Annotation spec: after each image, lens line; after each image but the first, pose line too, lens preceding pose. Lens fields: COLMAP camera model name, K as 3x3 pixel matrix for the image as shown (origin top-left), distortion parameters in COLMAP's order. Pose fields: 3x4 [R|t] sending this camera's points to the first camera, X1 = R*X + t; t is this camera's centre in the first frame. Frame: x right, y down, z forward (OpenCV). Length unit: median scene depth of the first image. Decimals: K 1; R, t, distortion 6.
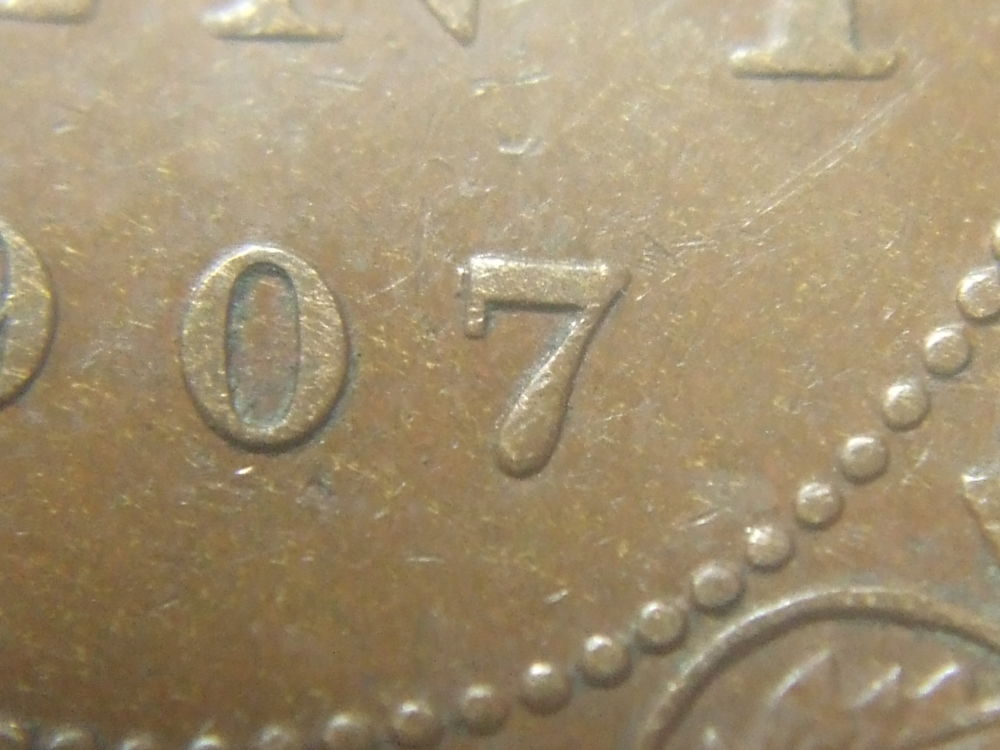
lens RADIAL K [[1112.9, 0, 500.1], [0, 1112.9, 374.0], [0, 0, 1]] dist [0.012894, 0.000000]
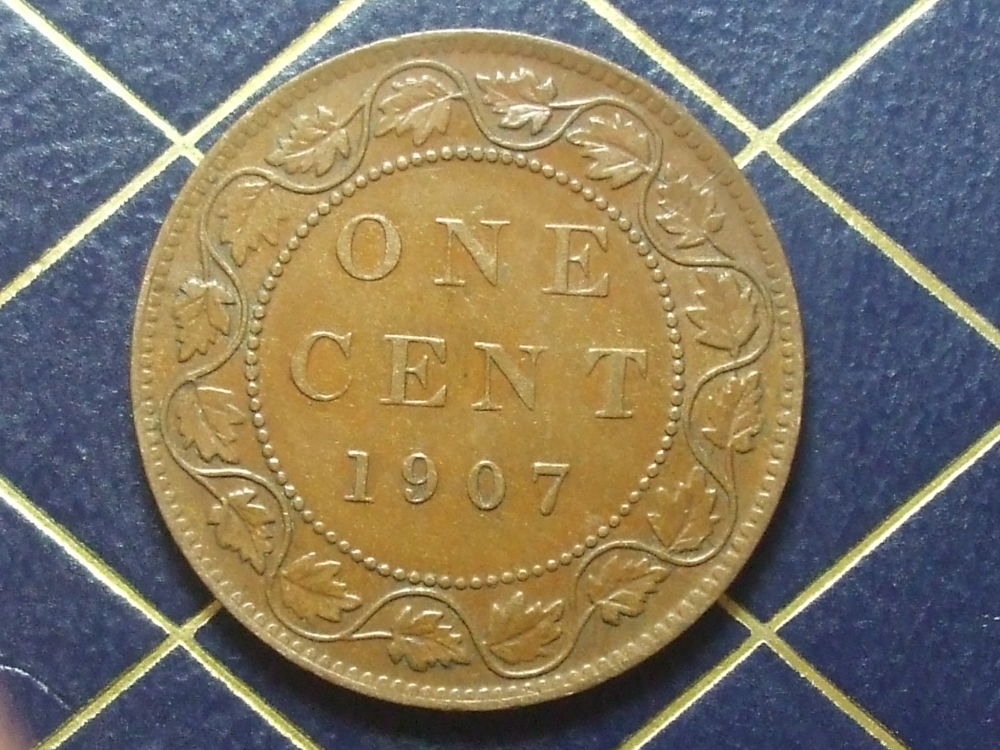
lens RADIAL K [[1112.9, 0, 509.0], [0, 1112.9, 375.5], [0, 0, 1]] dist [0.012894, 0.000000]
pose [[0.985078, 0.008203, 0.171916, -0.843789], [-0.006574, 0.999928, -0.010045, -0.394117], [-0.171986, 0.008765, 0.985060, -3.109027]]
